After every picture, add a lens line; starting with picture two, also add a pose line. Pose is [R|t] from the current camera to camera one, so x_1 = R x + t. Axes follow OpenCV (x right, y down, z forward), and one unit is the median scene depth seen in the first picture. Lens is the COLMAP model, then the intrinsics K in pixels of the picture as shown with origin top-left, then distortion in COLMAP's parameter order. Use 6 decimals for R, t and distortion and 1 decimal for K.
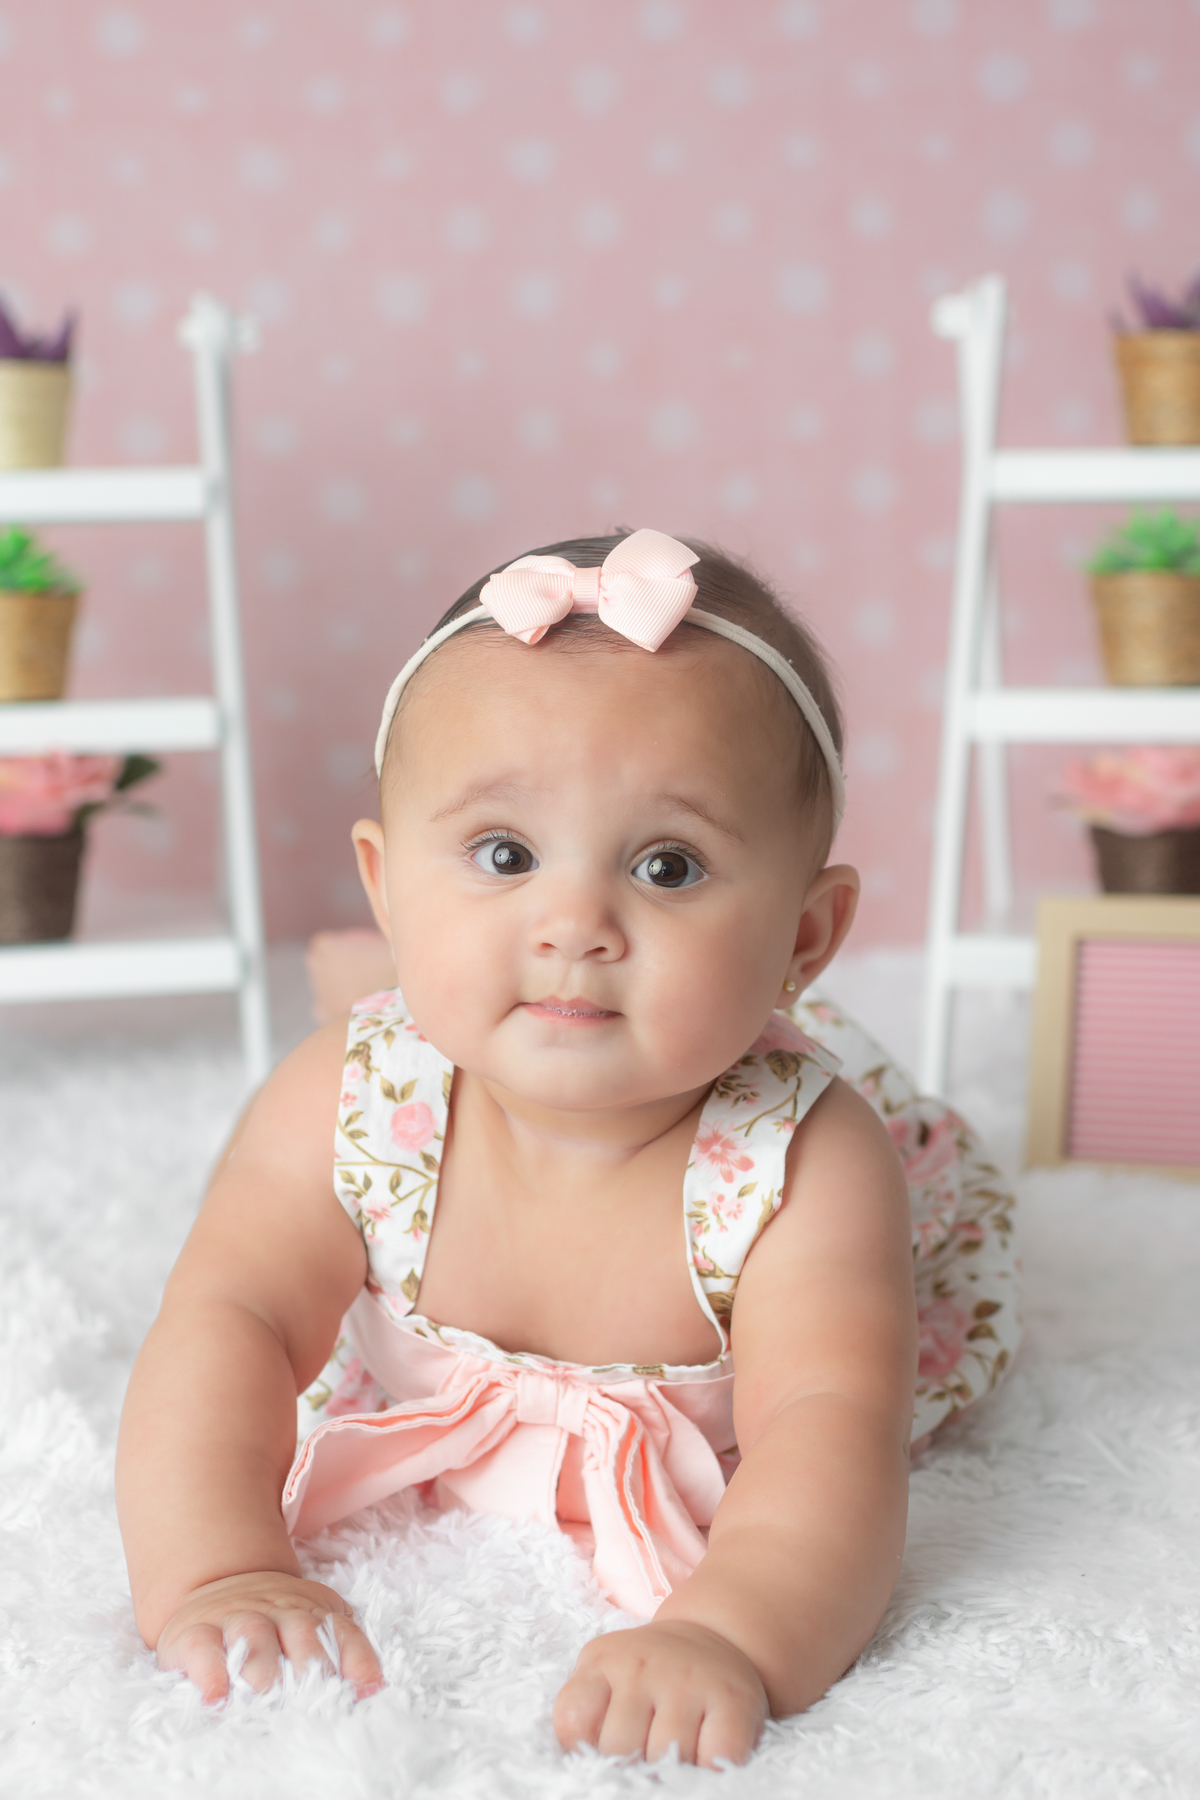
lens RADIAL K [[2881.8, 0, 597.4], [0, 2881.8, 927.9], [0, 0, 1]] dist [-0.030269, 0.083564]
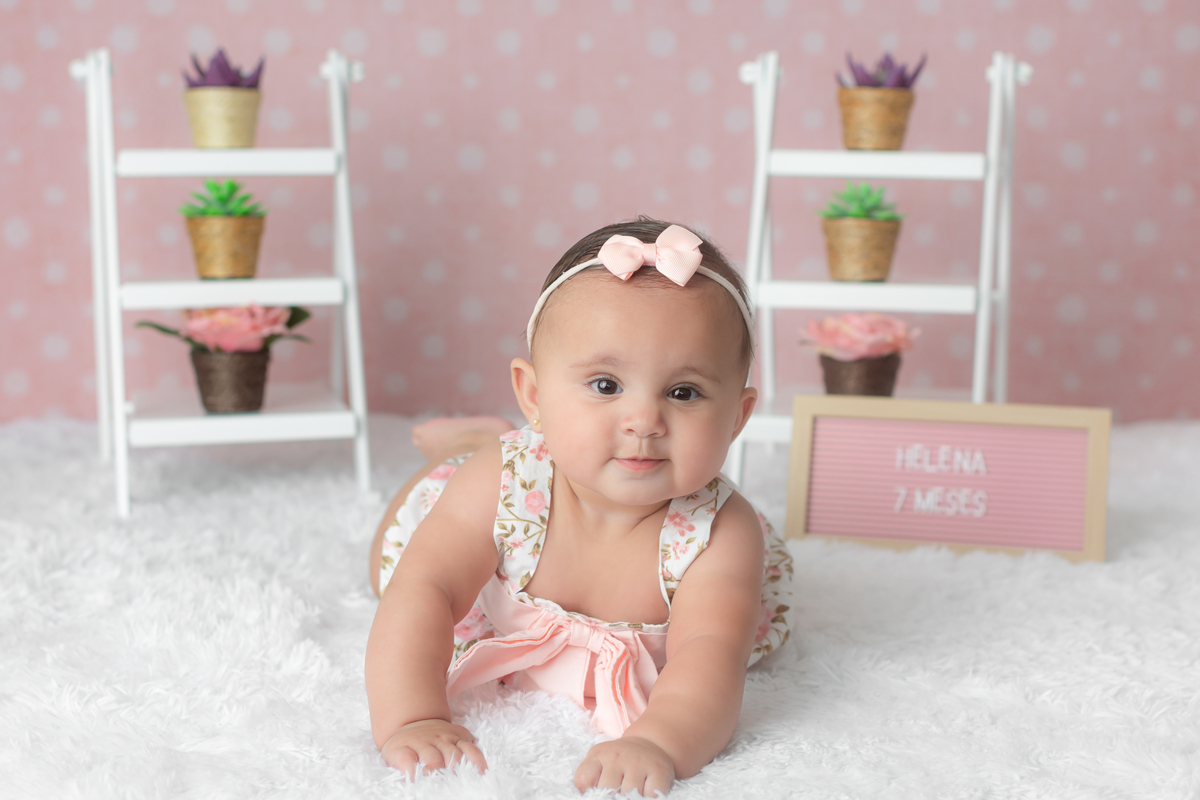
lens RADIAL K [[1921.2, 0, 613.7], [0, 1921.2, 395.8], [0, 0, 1]] dist [-0.030269, 0.083564]
pose [[0.997663, 0.014055, 0.066861, -0.042383], [-0.013896, 0.999899, -0.002837, -0.004372], [-0.066895, 0.001901, 0.997758, -0.212861]]
